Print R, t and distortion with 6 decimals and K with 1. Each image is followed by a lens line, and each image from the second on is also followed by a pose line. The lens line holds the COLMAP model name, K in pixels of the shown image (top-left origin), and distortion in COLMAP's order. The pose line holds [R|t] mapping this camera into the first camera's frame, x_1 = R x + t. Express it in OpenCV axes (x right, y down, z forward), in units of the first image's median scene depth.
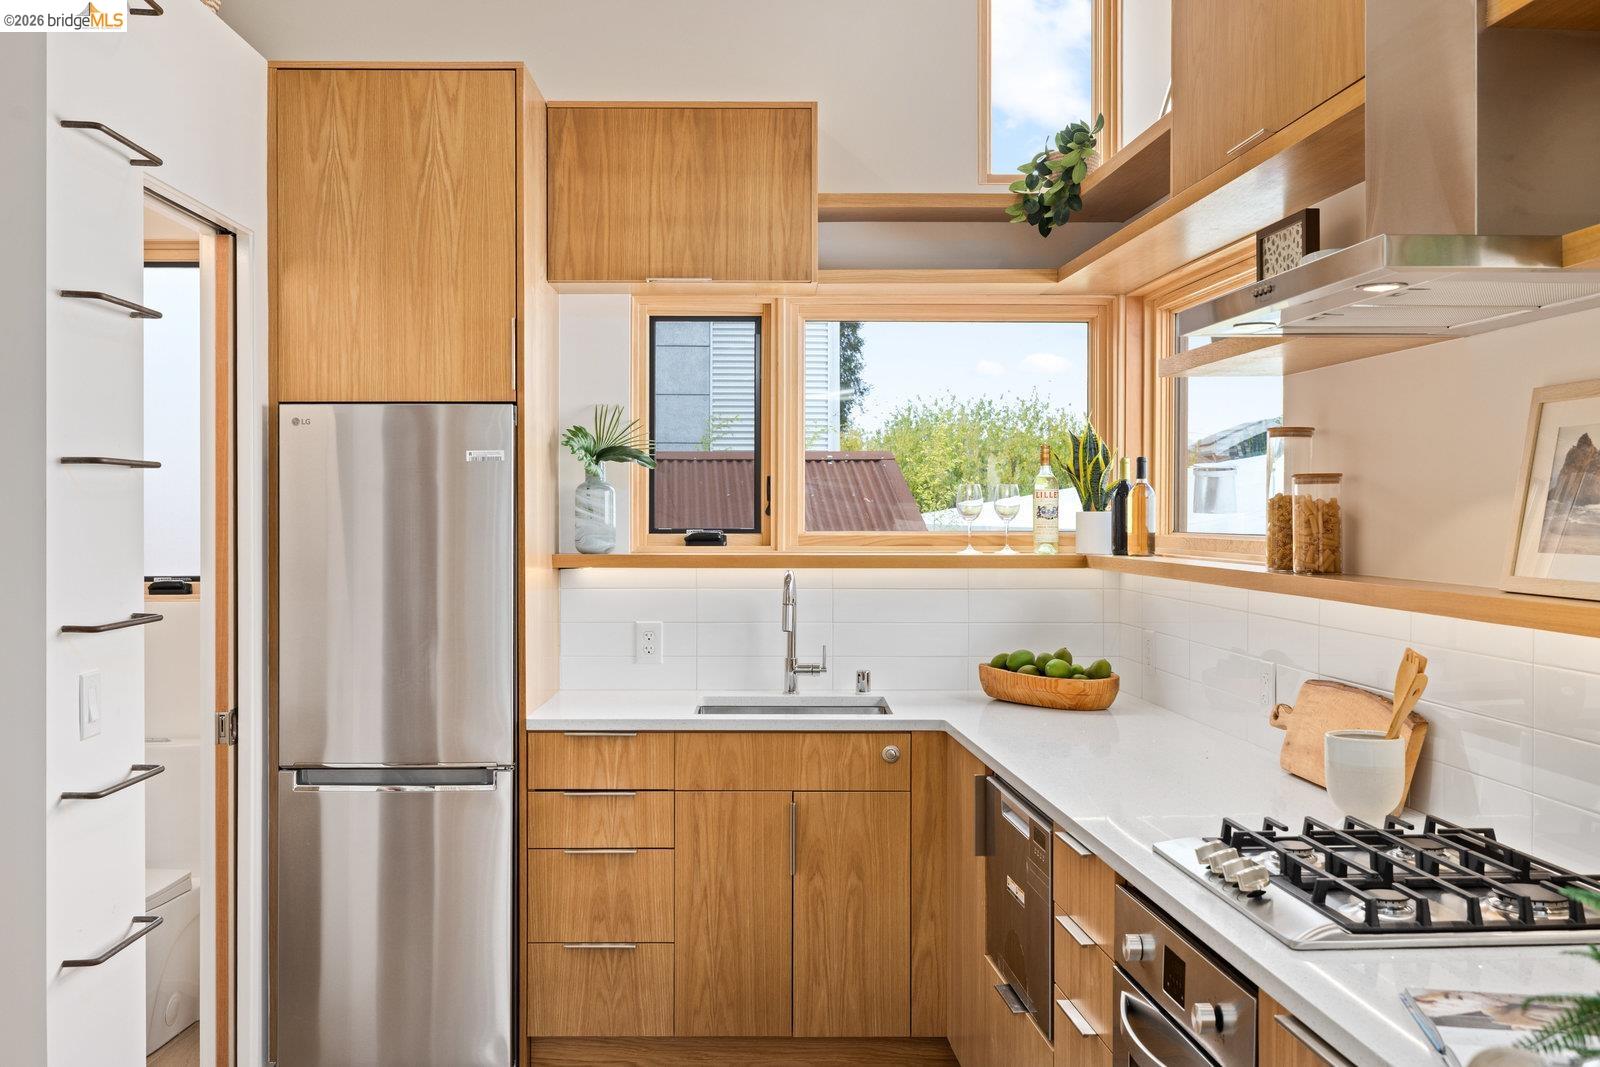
lens RADIAL K [[1538.8, 0, 798.6], [0, 1538.8, 519.7], [0, 0, 1]] dist [-0.038321, 0.000000]
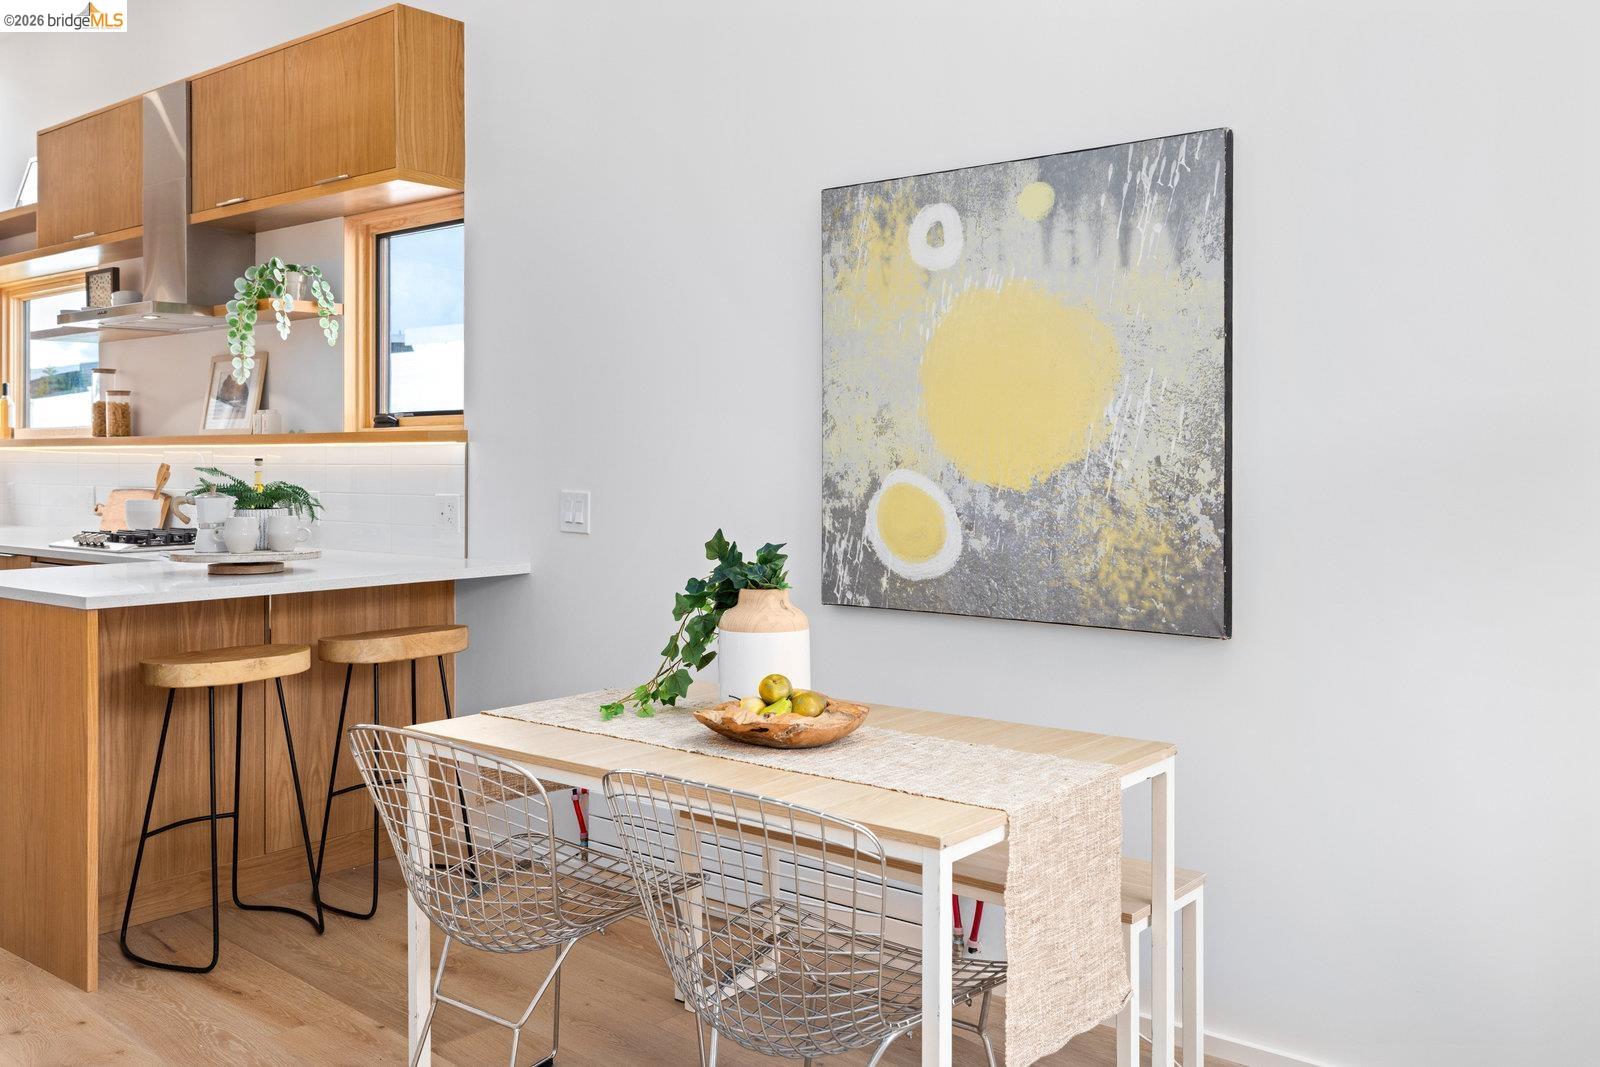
lens RADIAL K [[1366.0, 0, 814.7], [0, 1366.0, 459.2], [0, 0, 1]] dist [0.007743, 0.002866]
pose [[0.687761, -0.004227, 0.725925, -0.362829], [0.005517, 0.999985, 0.000596, 0.066470], [-0.725917, 0.003595, 0.687773, -0.972052]]
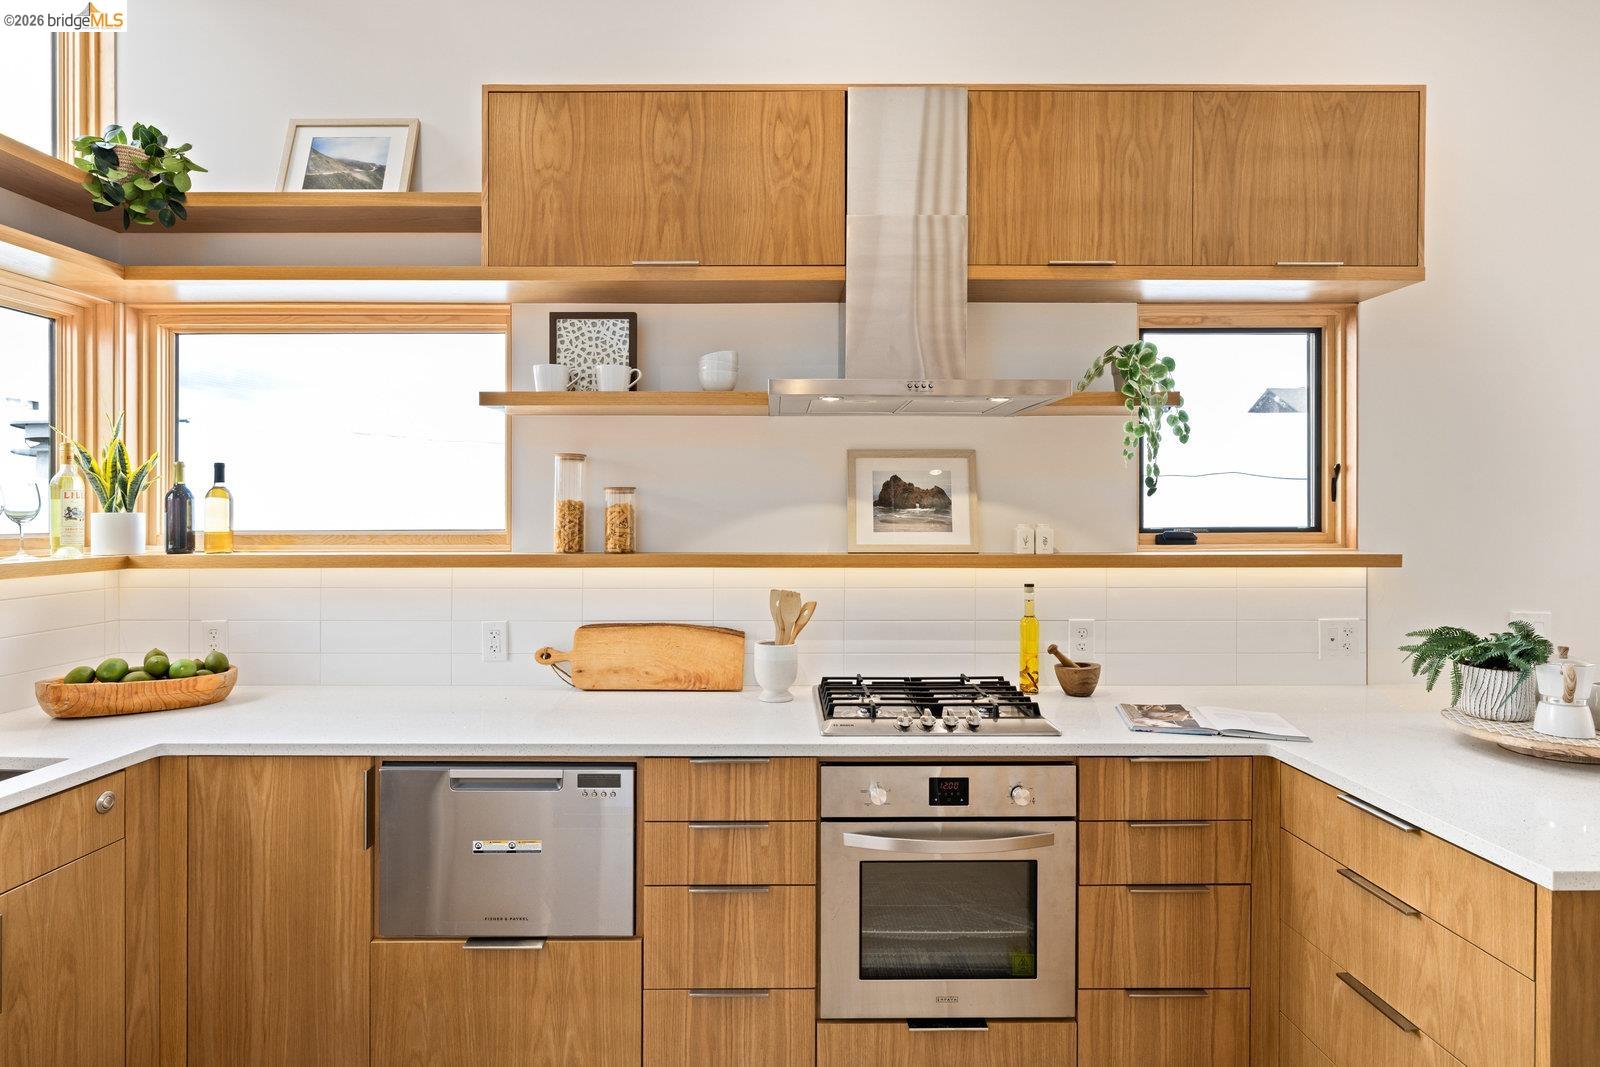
lens RADIAL K [[838.9, 0, 792.7], [0, 838.9, 514.2], [0, 0, 1]] dist [-0.011008, 0.000539]
pose [[0.074153, -0.006419, 0.997226, -0.451150], [0.005905, 0.999965, 0.005997, -0.007039], [-0.997229, 0.005444, 0.074189, 0.729749]]
